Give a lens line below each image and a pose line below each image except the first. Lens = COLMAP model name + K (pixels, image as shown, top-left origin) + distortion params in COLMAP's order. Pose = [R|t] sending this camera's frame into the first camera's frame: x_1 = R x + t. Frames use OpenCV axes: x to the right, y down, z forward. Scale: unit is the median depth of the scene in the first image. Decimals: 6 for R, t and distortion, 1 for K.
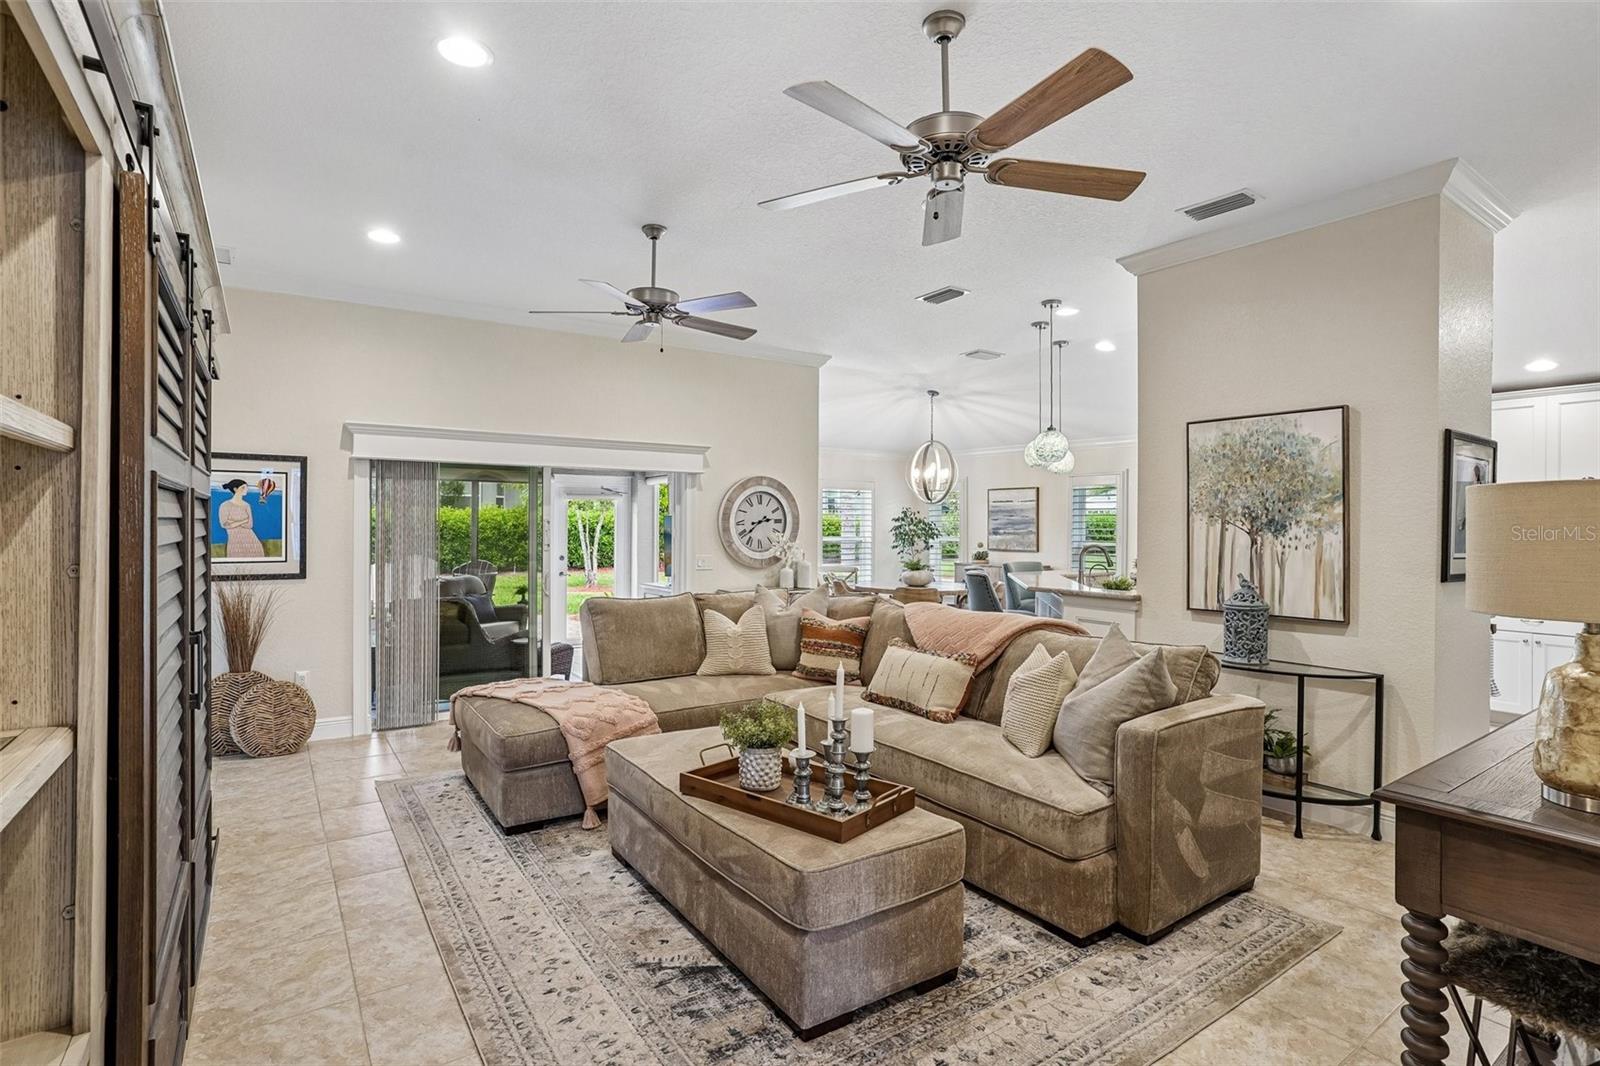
lens RADIAL K [[786.1, 0, 799.9], [0, 786.1, 536.5], [0, 0, 1]] dist [-0.069099, 0.033962]
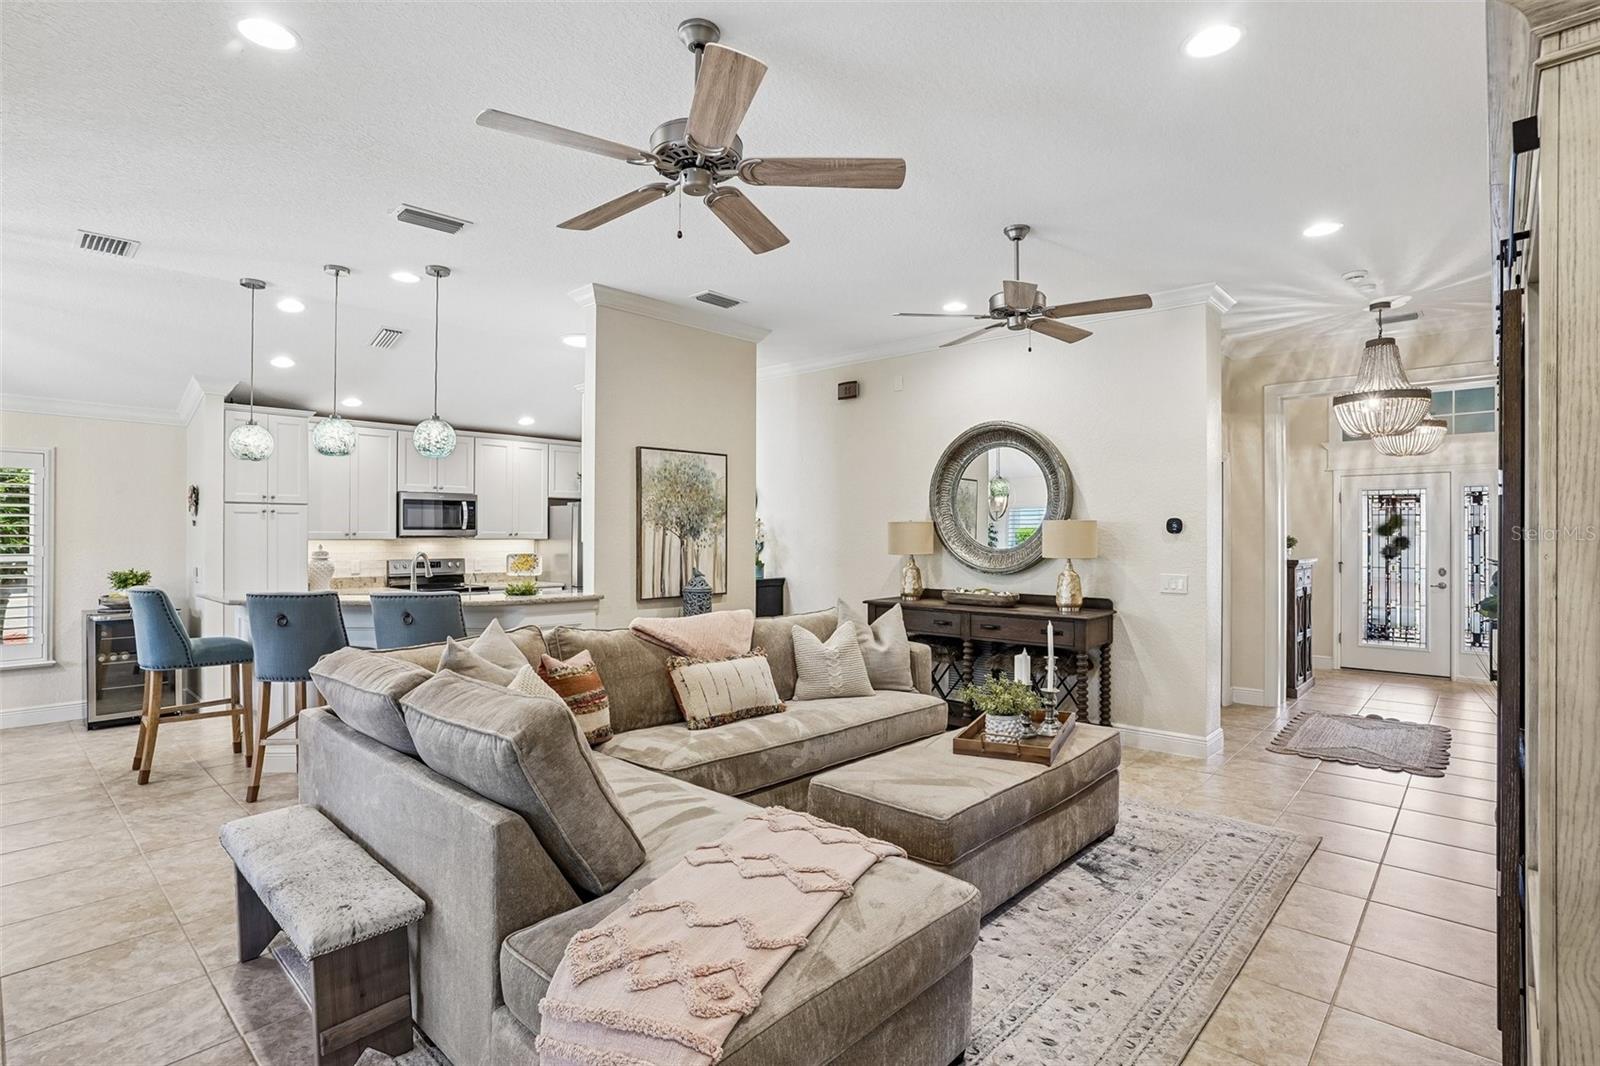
lens RADIAL K [[786.1, 0, 799.9], [0, 786.1, 536.5], [0, 0, 1]] dist [-0.069099, 0.033962]
pose [[-0.224508, -0.007077, 0.974447, -0.849211], [0.011307, 0.999887, 0.009867, -0.017035], [-0.974407, 0.013233, -0.224403, 1.156183]]
